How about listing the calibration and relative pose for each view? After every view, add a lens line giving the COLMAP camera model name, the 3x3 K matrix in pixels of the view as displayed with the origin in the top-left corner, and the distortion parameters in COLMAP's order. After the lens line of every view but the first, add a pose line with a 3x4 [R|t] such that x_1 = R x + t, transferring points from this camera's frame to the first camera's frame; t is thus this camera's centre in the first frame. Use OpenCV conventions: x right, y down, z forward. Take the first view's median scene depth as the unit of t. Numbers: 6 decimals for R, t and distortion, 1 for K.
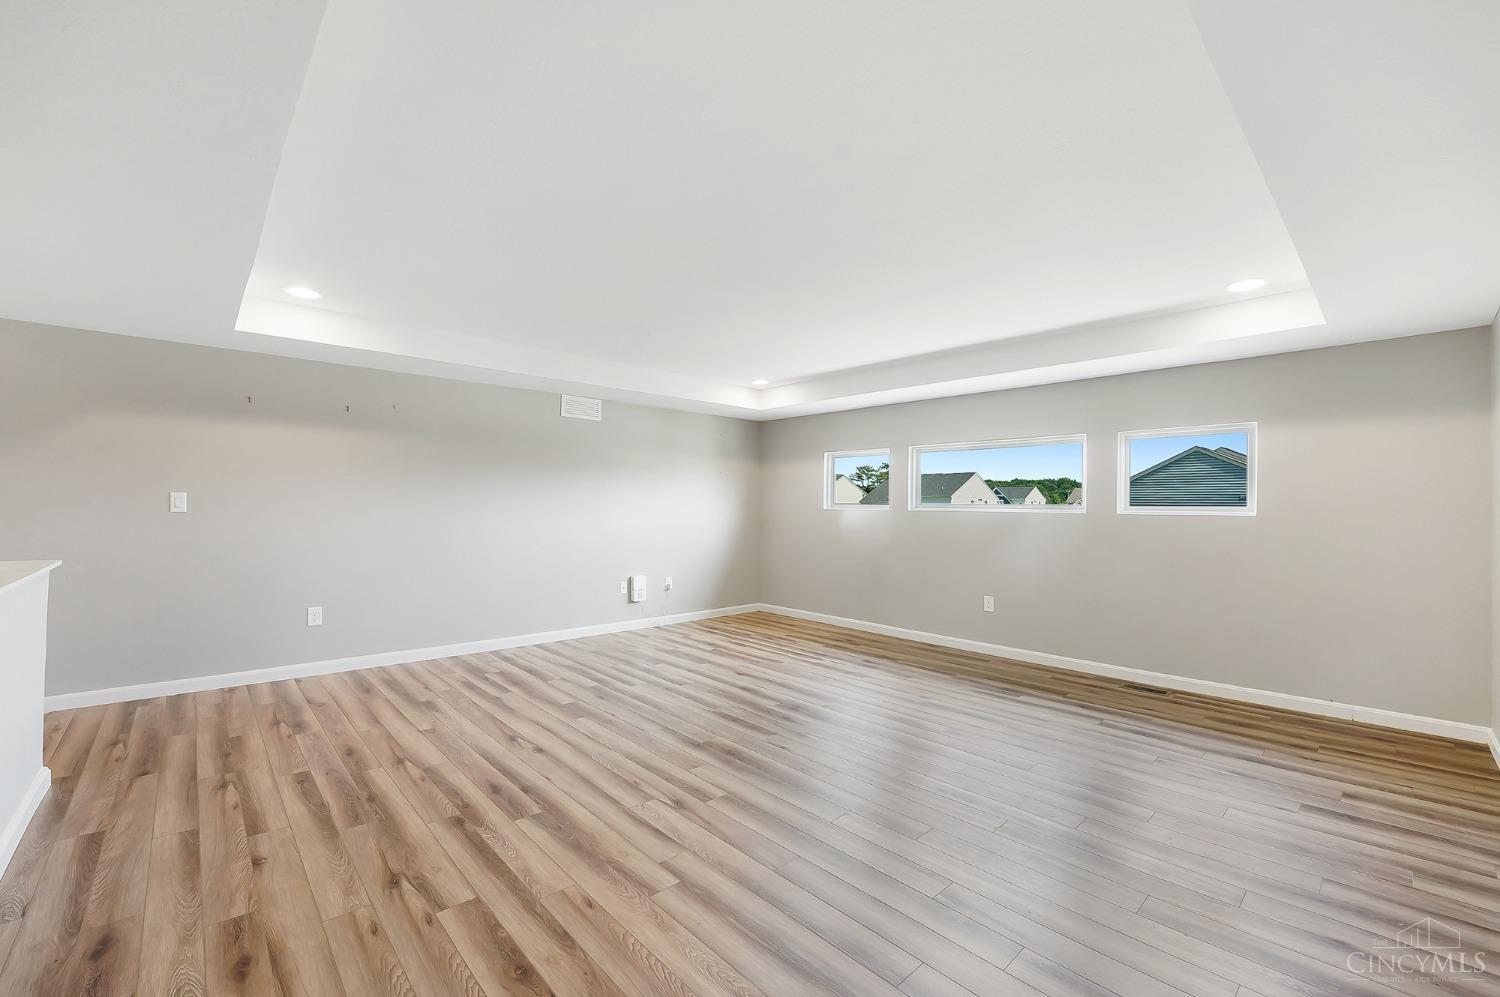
lens RADIAL K [[625.5, 0, 736.5], [0, 625.5, 504.7], [0, 0, 1]] dist [0.000083, 0.001115]
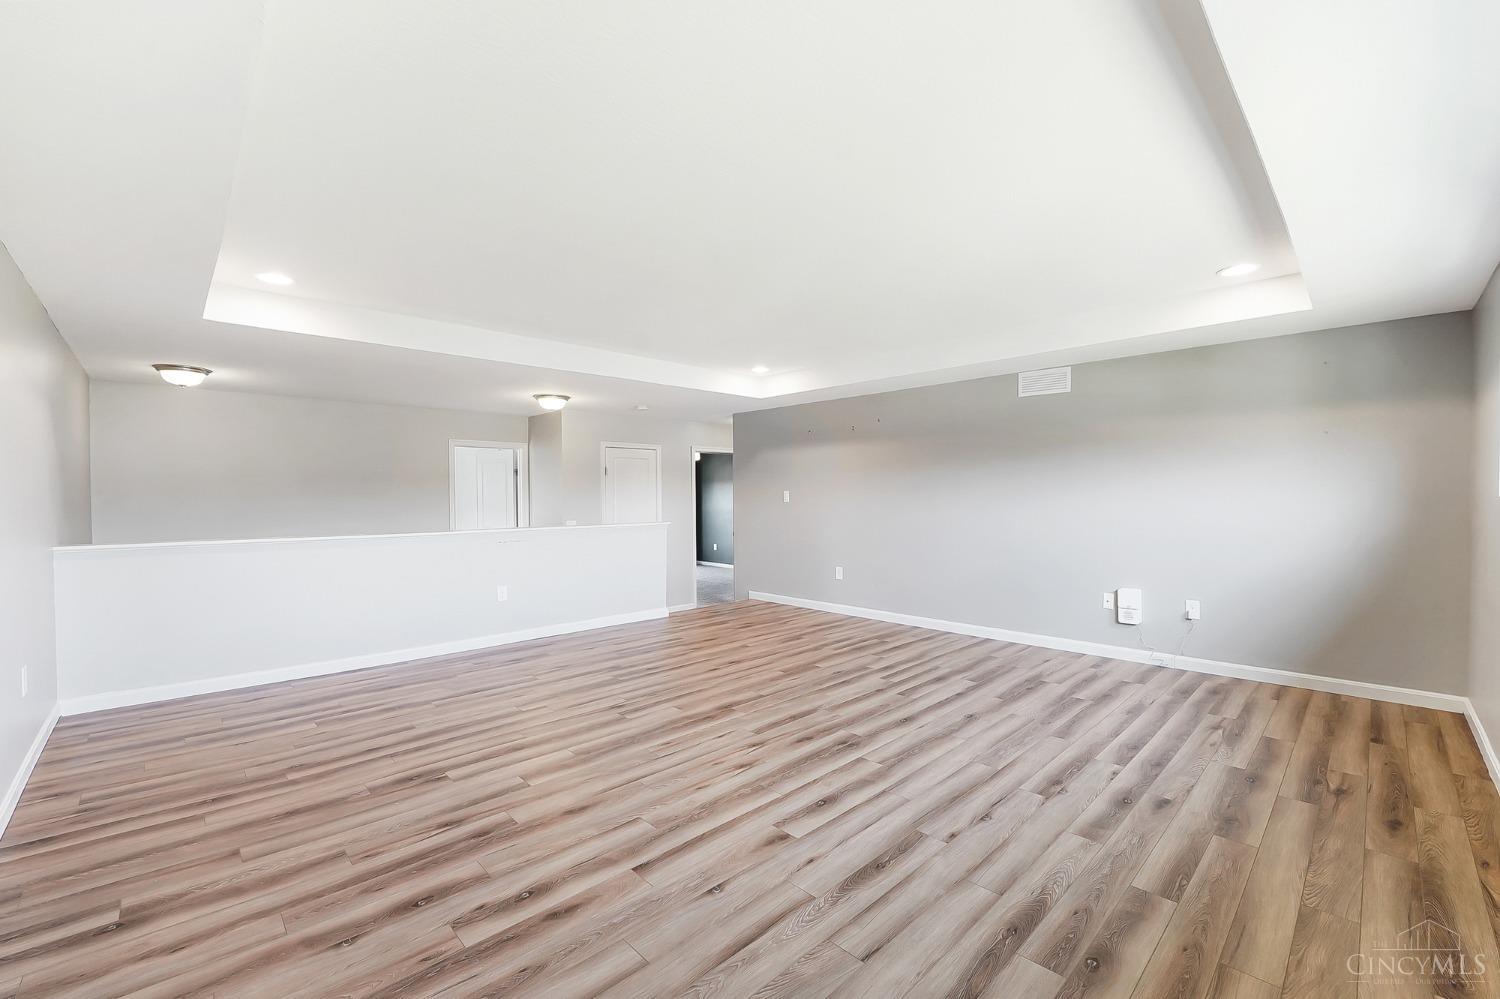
lens RADIAL K [[614.4, 0, 737.0], [0, 614.4, 497.0], [0, 0, 1]] dist [-0.004135, 0.000452]
pose [[0.024189, -0.003174, -0.999702, 1.178887], [0.013590, 0.999904, -0.002846, 0.000606], [0.999615, -0.013517, 0.024229, 1.100732]]
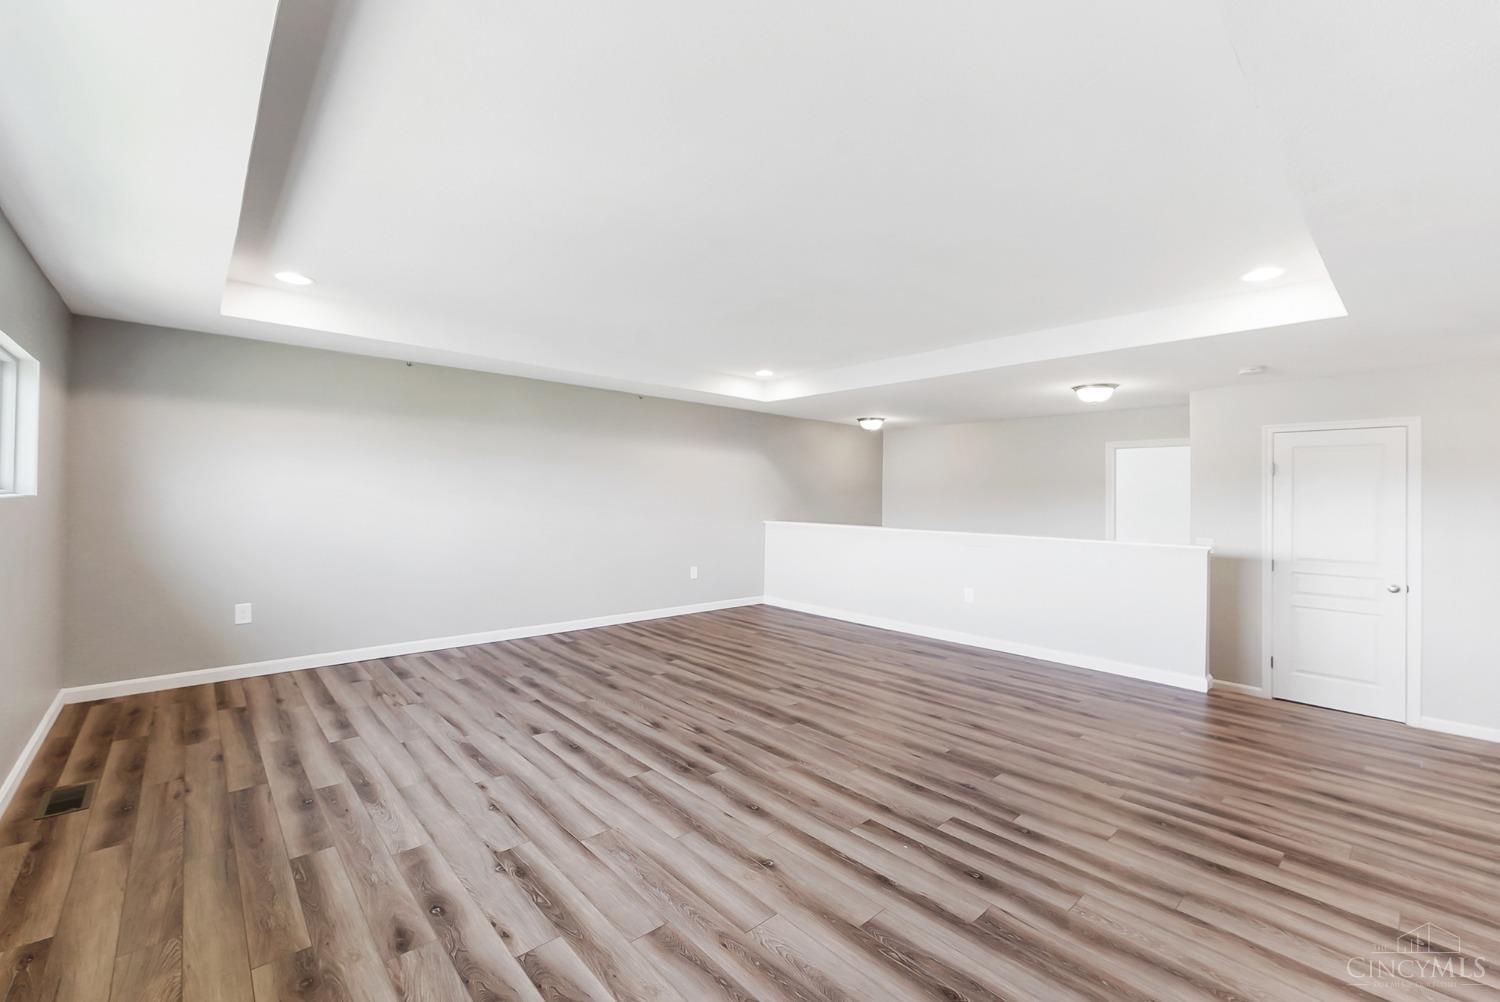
lens RADIAL K [[614.4, 0, 759.6], [0, 614.4, 502.2], [0, 0, 1]] dist [-0.004135, 0.000452]
pose [[-0.999556, -0.023150, -0.018762, 0.040006], [-0.023013, 0.999707, -0.007489, 0.015920], [0.018930, -0.007054, -0.999796, 2.277345]]
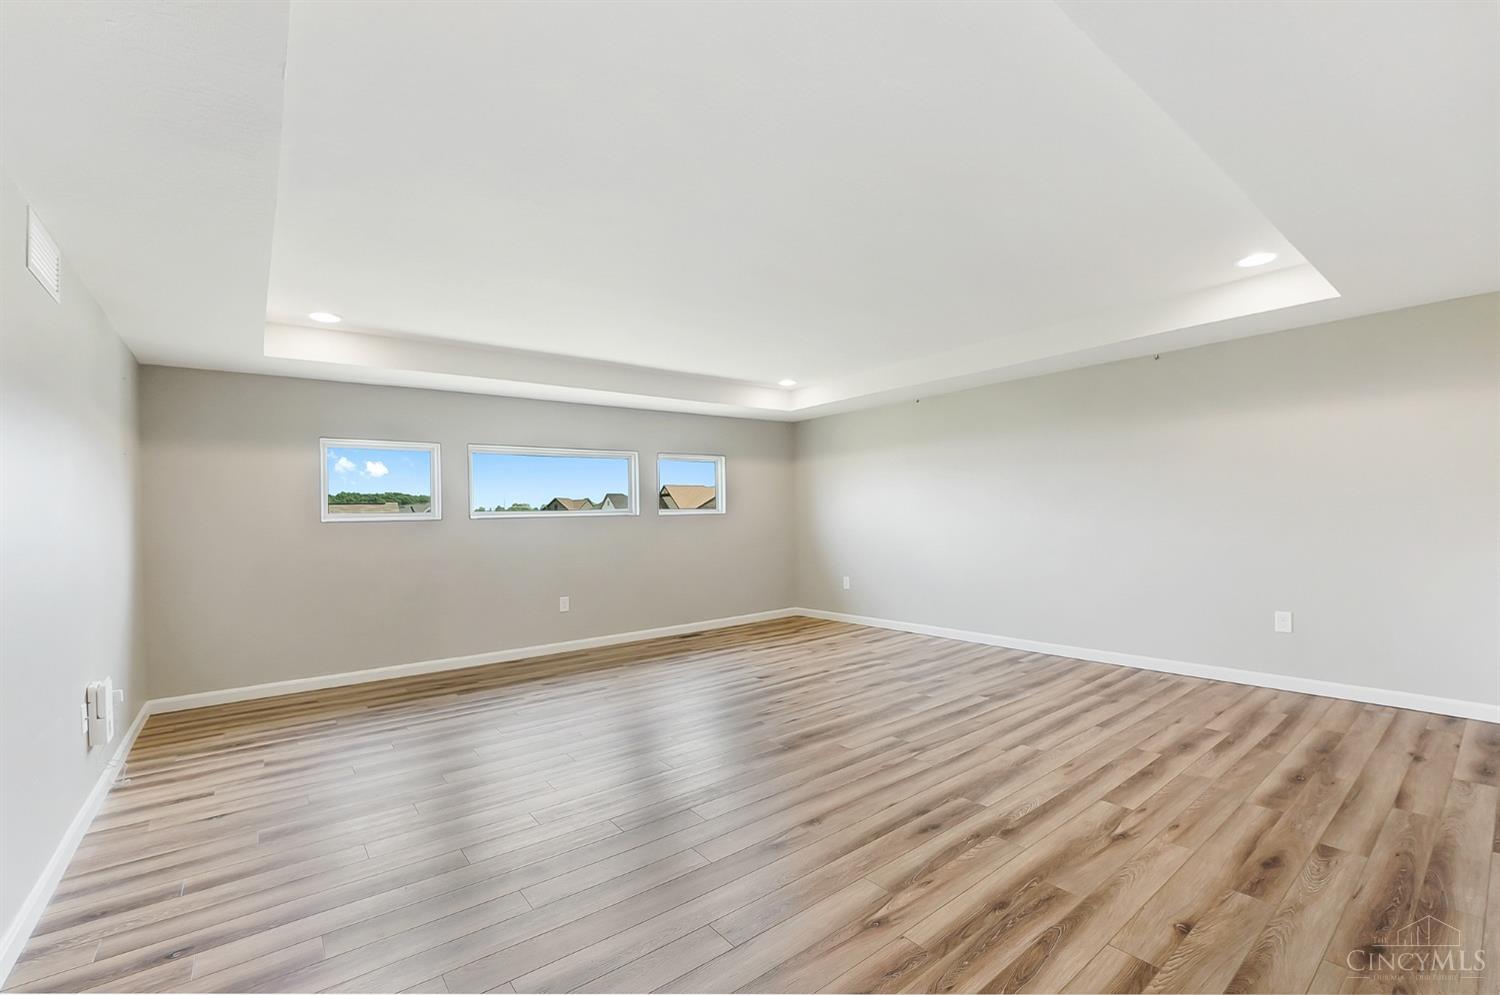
lens RADIAL K [[625.5, 0, 749.5], [0, 625.5, 496.3], [0, 0, 1]] dist [0.000083, 0.001115]
pose [[0.053510, 0.020258, 0.998362, -1.194520], [0.017674, 0.999618, -0.021231, -0.001644], [-0.998411, 0.018781, 0.053132, 1.106872]]
